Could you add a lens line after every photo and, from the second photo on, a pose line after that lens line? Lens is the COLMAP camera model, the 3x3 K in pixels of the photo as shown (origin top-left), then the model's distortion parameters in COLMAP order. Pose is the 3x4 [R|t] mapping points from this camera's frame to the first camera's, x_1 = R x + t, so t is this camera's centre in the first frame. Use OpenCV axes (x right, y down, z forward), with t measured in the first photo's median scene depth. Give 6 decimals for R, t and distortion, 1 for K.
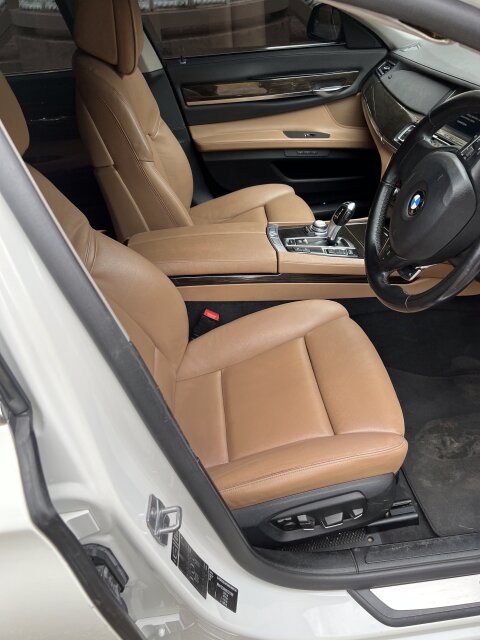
lens RADIAL K [[478.6, 0, 240.0], [0, 478.6, 320.0], [0, 0, 1]] dist [0.043166, -0.062957]
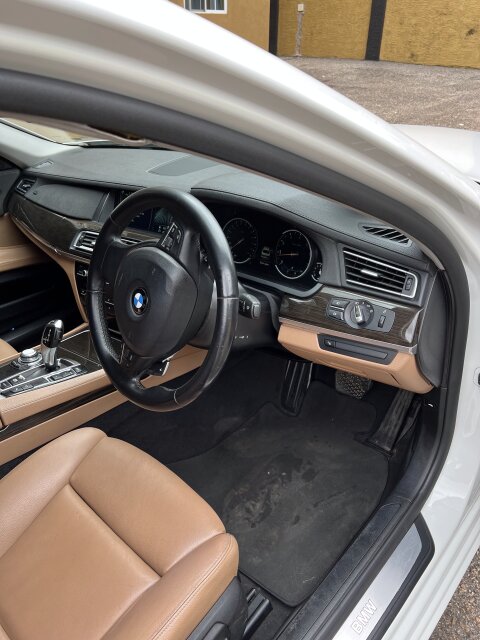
lens RADIAL K [[478.6, 0, 240.0], [0, 478.6, 320.0], [0, 0, 1]] dist [0.043166, -0.062957]
pose [[0.756462, -0.318072, 0.571485, -0.029511], [0.425215, 0.903087, -0.060217, -0.044859], [-0.496947, 0.288556, 0.818400, 0.084448]]
